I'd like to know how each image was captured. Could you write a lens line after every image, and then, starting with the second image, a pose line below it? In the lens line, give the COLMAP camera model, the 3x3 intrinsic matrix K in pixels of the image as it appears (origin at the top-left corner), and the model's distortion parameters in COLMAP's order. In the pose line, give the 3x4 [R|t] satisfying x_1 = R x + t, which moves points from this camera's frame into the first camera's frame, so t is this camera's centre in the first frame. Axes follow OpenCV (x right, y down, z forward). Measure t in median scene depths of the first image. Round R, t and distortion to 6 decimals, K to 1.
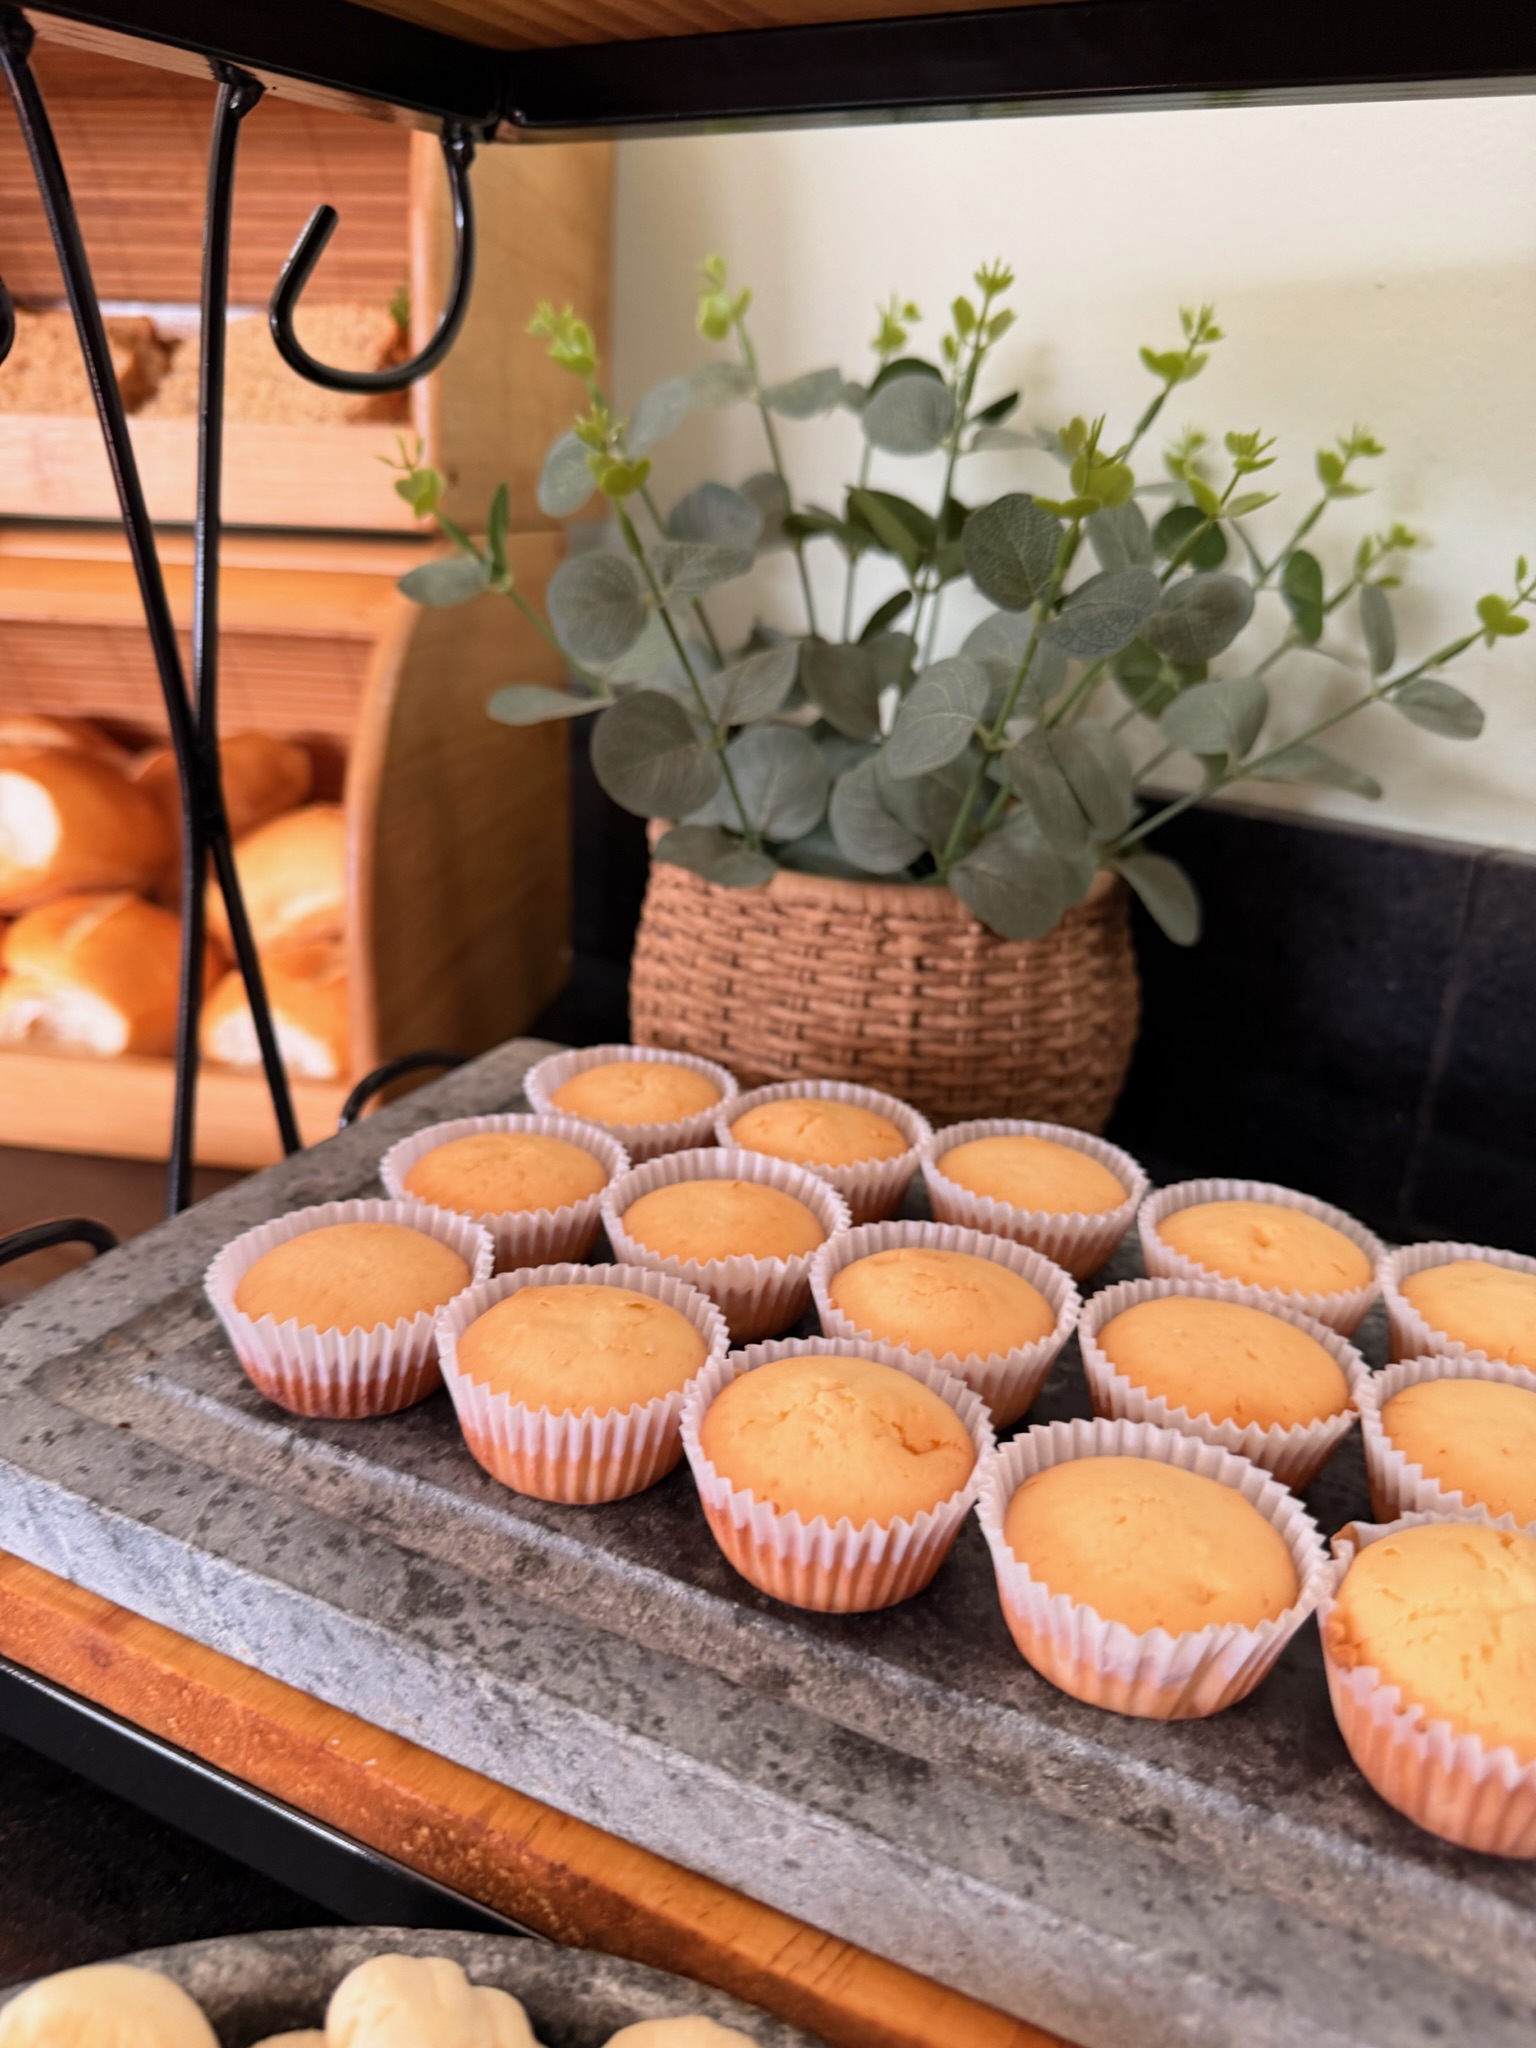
lens RADIAL K [[1461.6, 0, 766.7], [0, 1461.6, 954.2], [0, 0, 1]] dist [-0.006492, -0.047190]
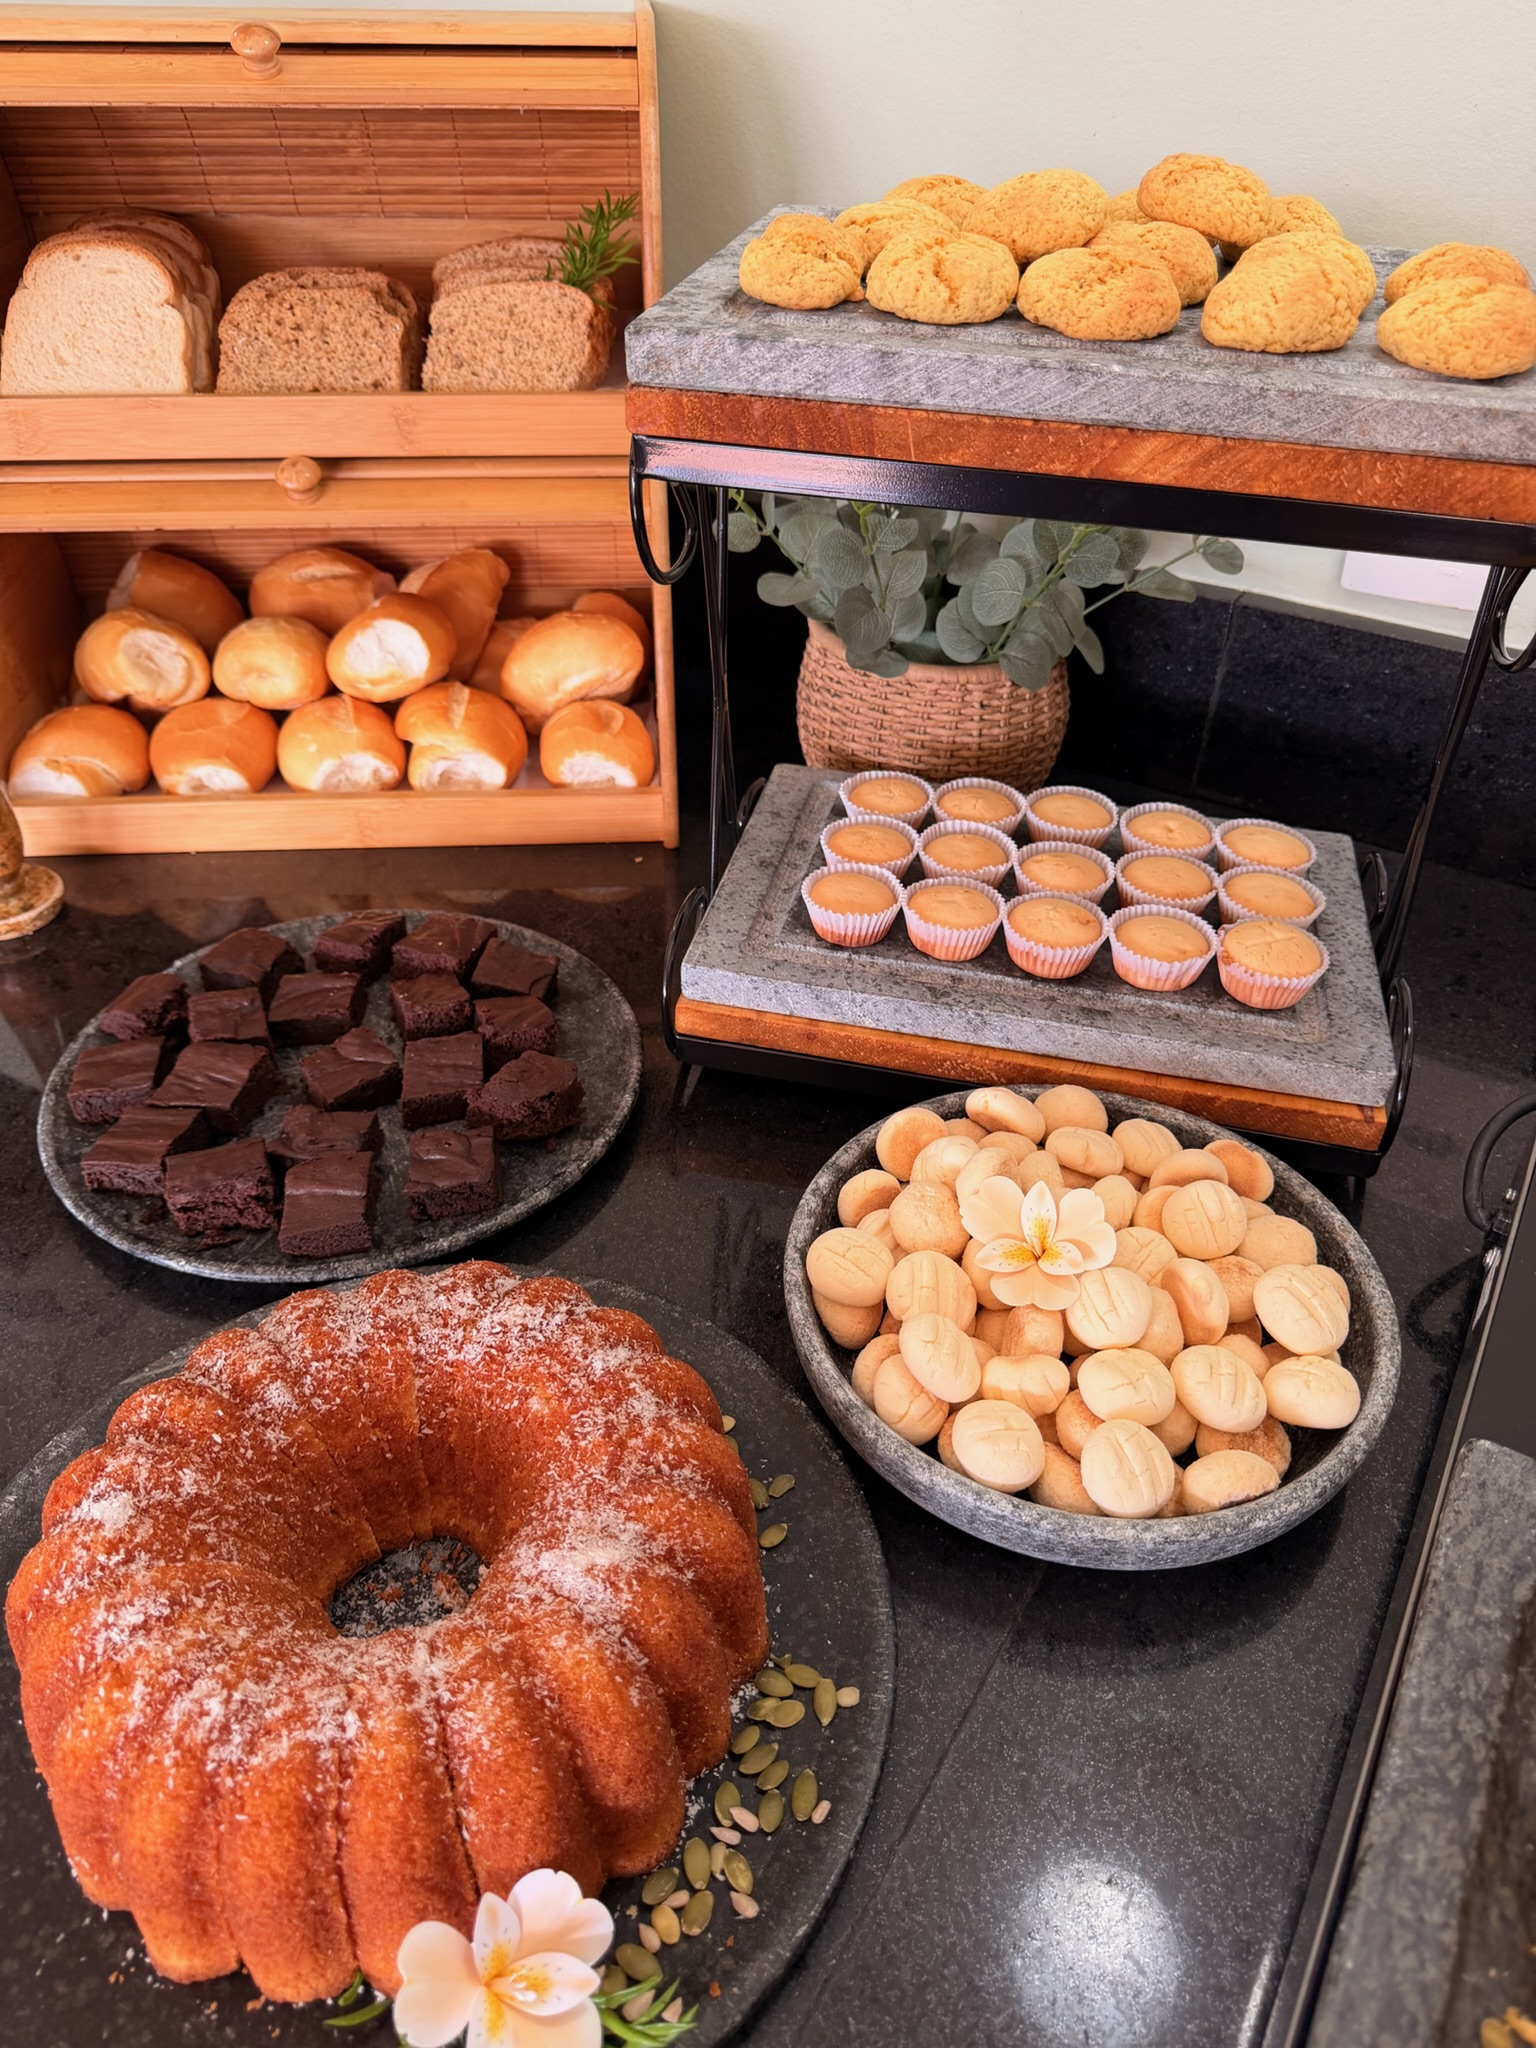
lens RADIAL K [[1489.0, 0, 747.3], [0, 1489.0, 1022.7], [0, 0, 1]] dist [-0.003902, -0.023412]
pose [[0.975054, -0.155601, 0.158300, -0.851547], [0.091704, 0.931837, 0.351100, -0.472071], [-0.202141, -0.327825, 0.922860, -1.361184]]
